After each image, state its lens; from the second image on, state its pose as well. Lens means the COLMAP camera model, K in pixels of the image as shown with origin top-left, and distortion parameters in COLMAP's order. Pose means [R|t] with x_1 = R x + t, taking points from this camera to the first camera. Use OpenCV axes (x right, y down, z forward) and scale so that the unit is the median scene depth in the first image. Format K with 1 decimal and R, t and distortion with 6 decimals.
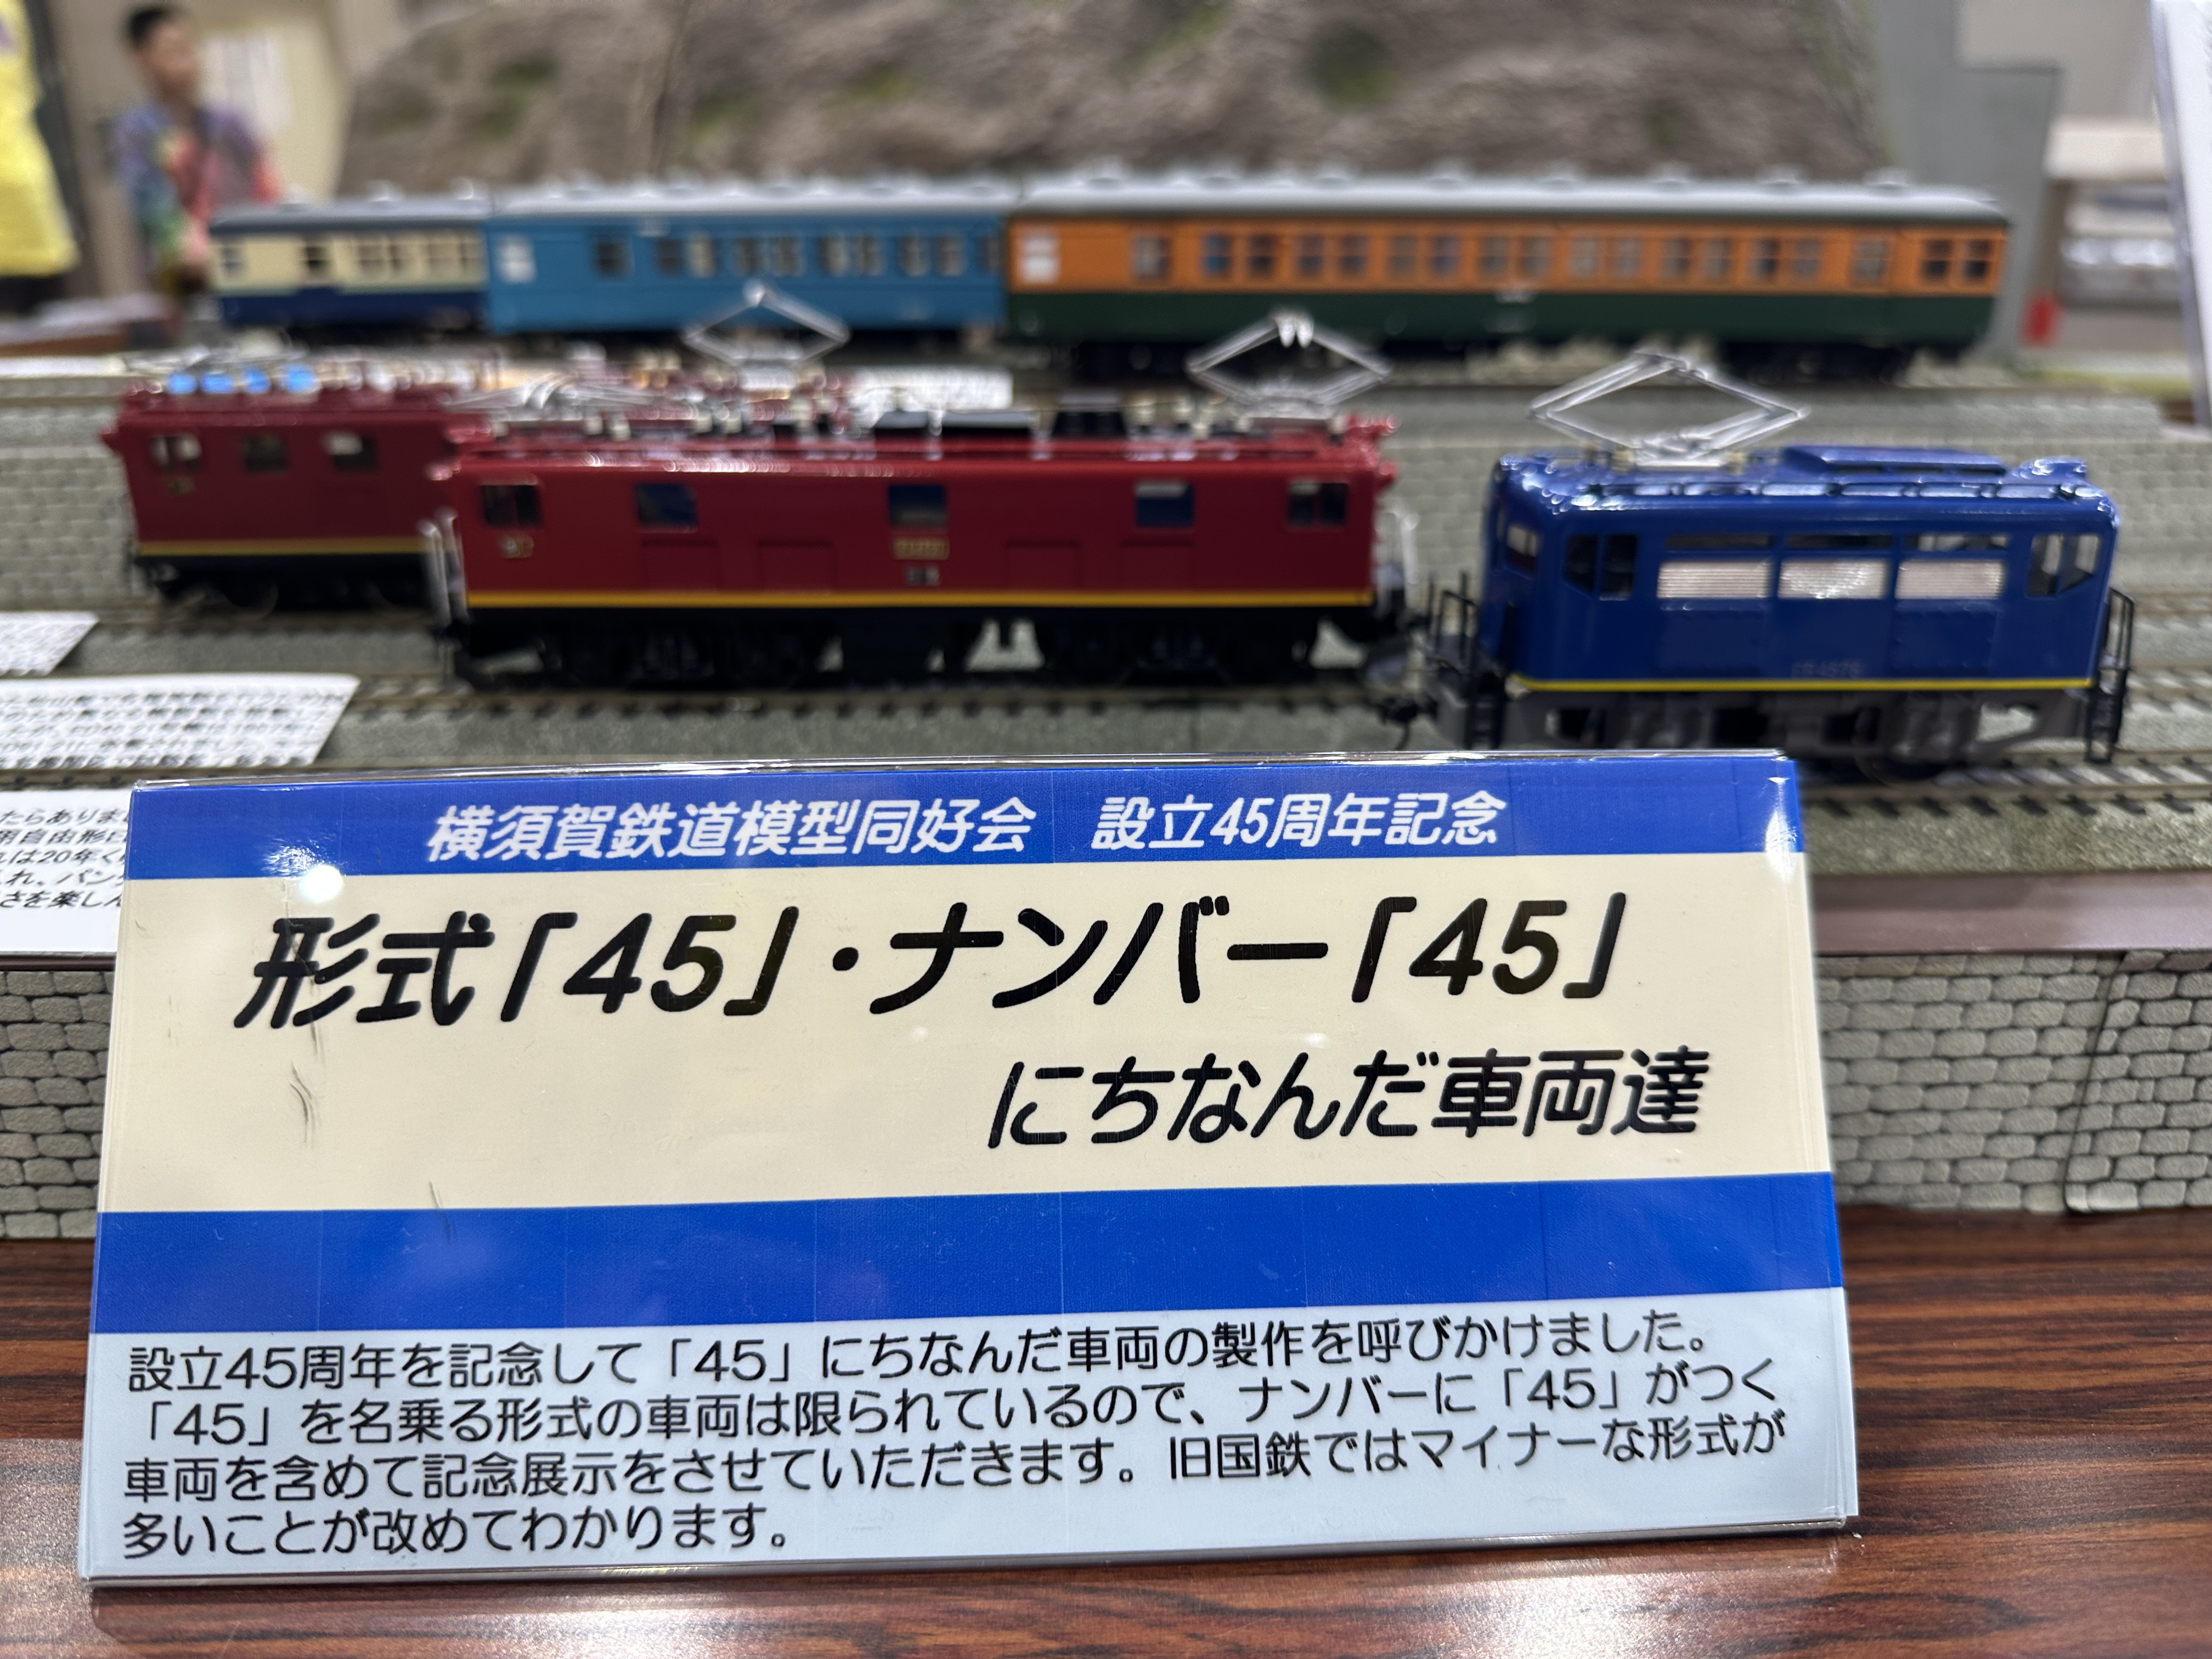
lens RADIAL K [[1536.3, 0, 1104.8], [0, 1536.3, 826.9], [0, 0, 1]] dist [0.002283, -0.000845]
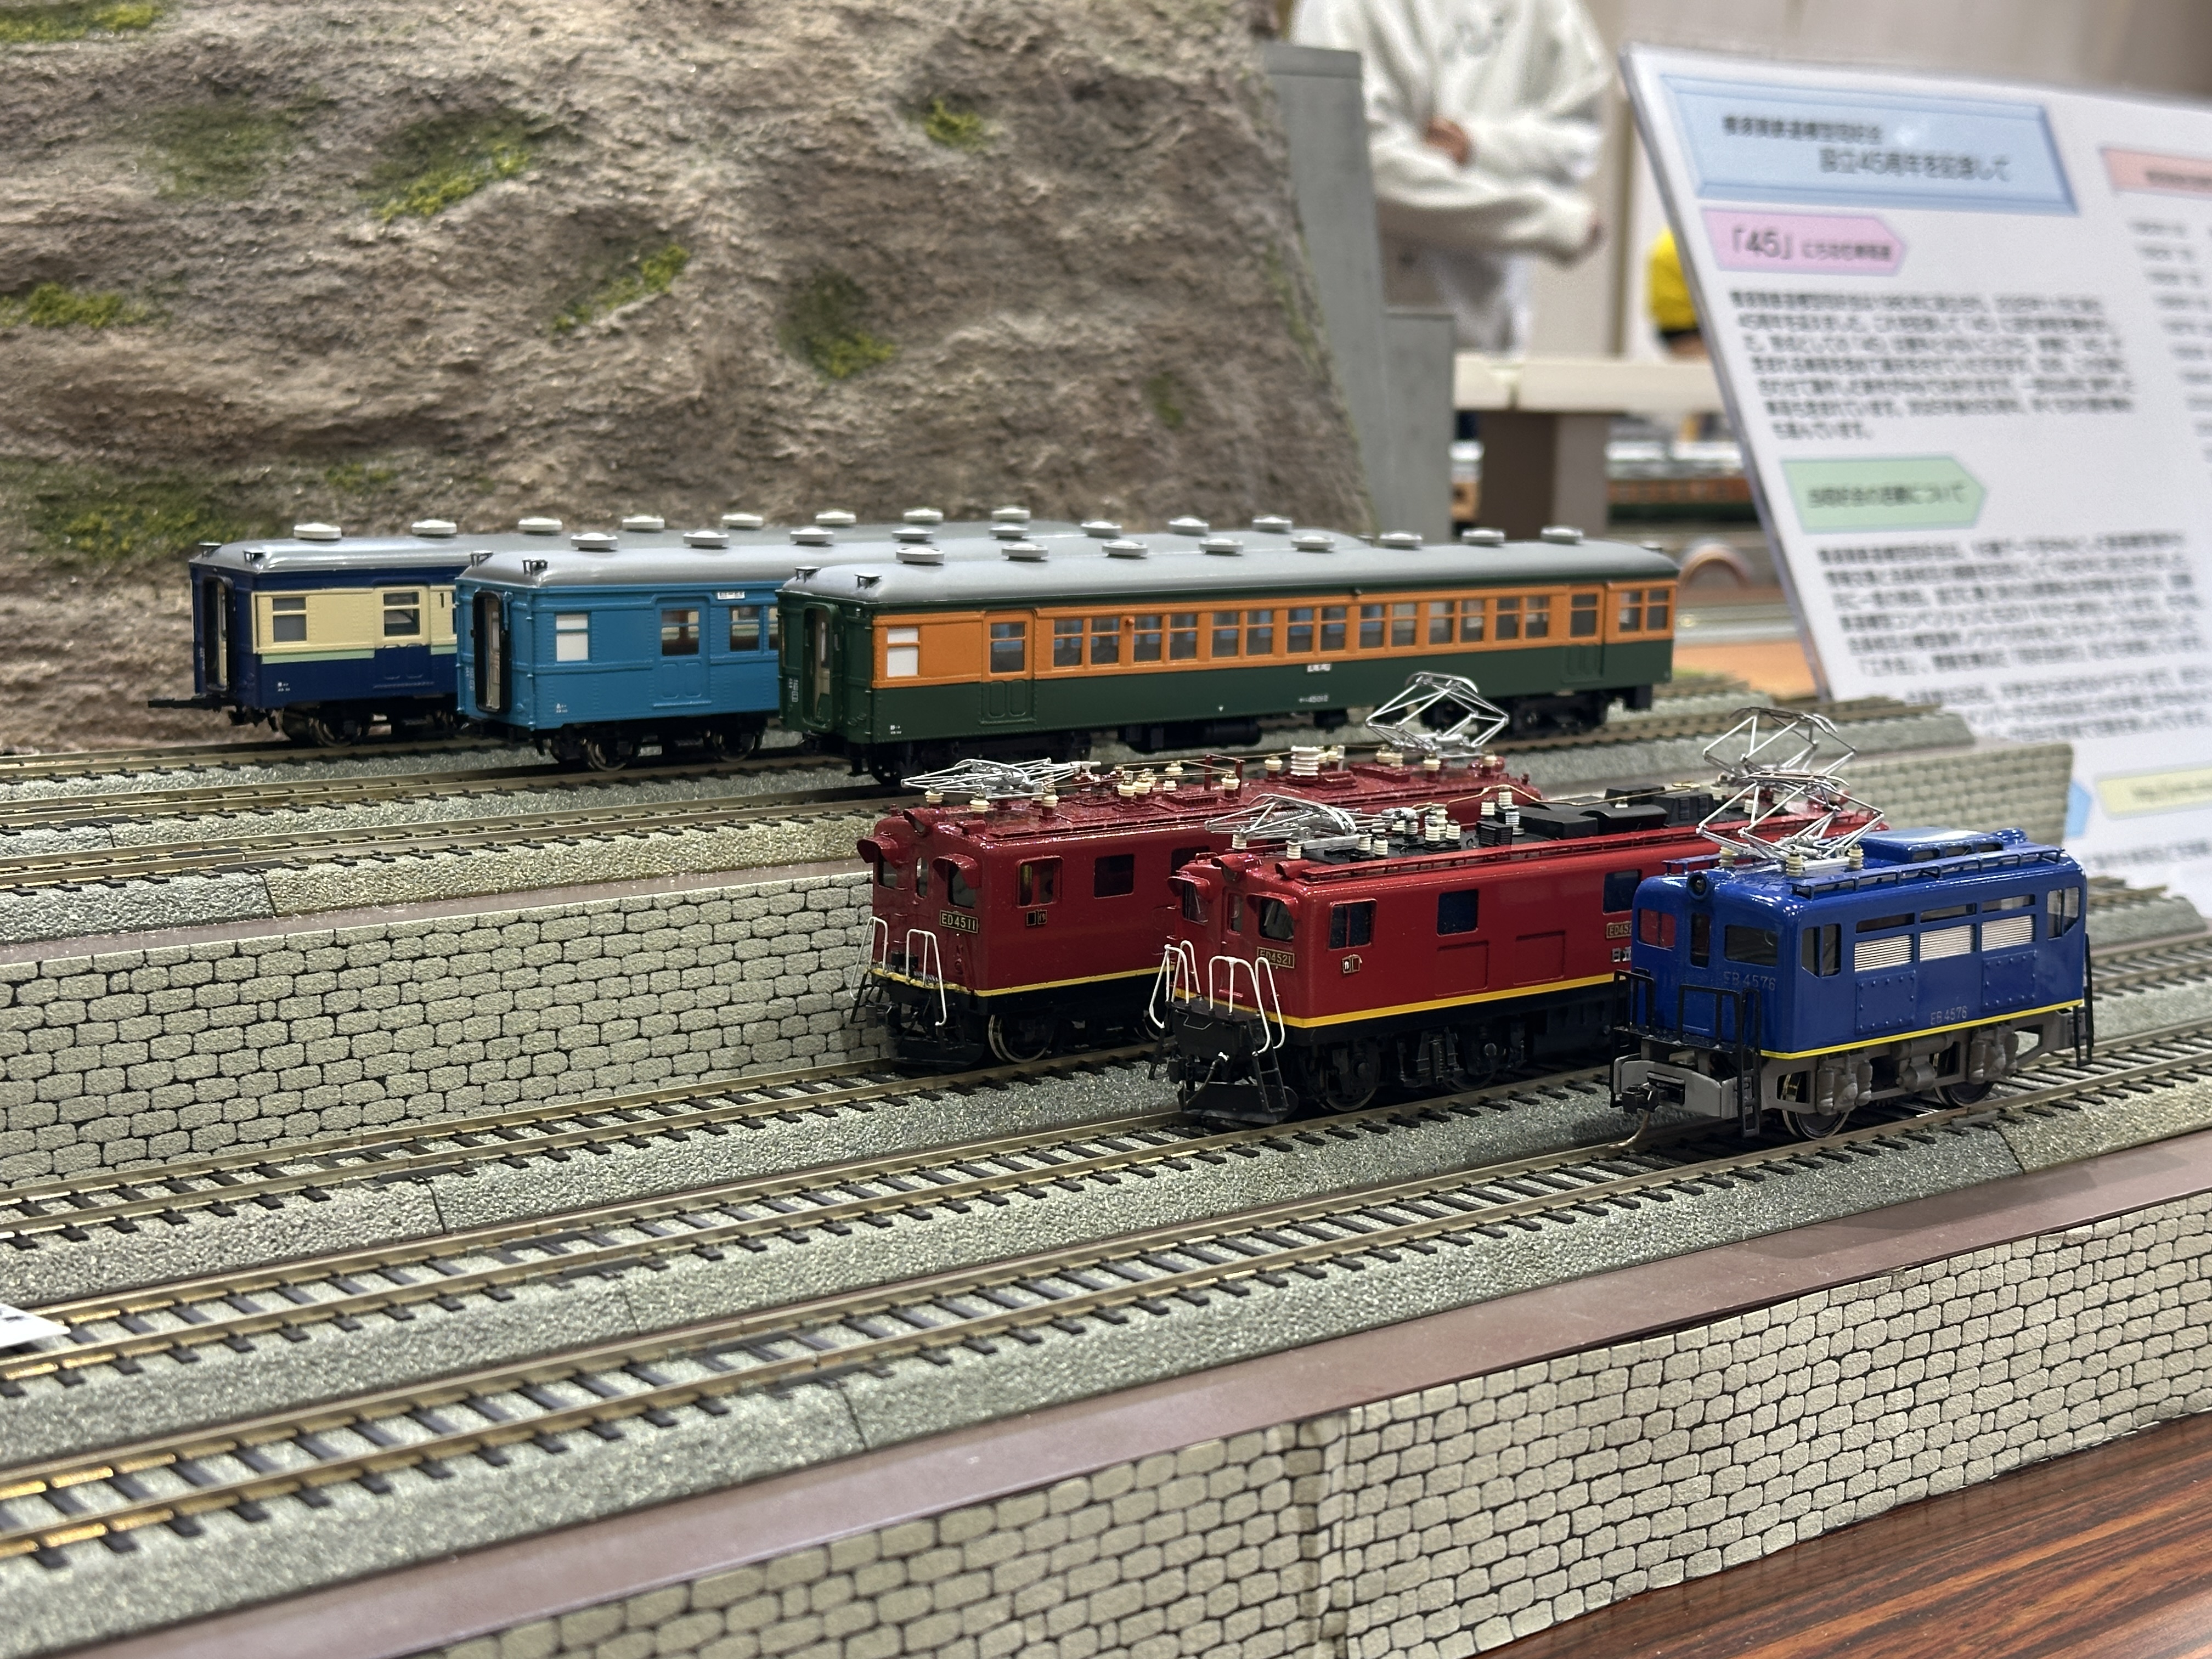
lens RADIAL K [[3171.2, 0, 1106.0], [0, 3171.2, 832.9], [0, 0, 1]] dist [0.024312, 0.000000]
pose [[0.815175, -0.083102, 0.573223, -1.459542], [0.186144, 0.974742, -0.123402, -0.054623], [-0.548489, 0.207296, 0.810054, -0.686540]]
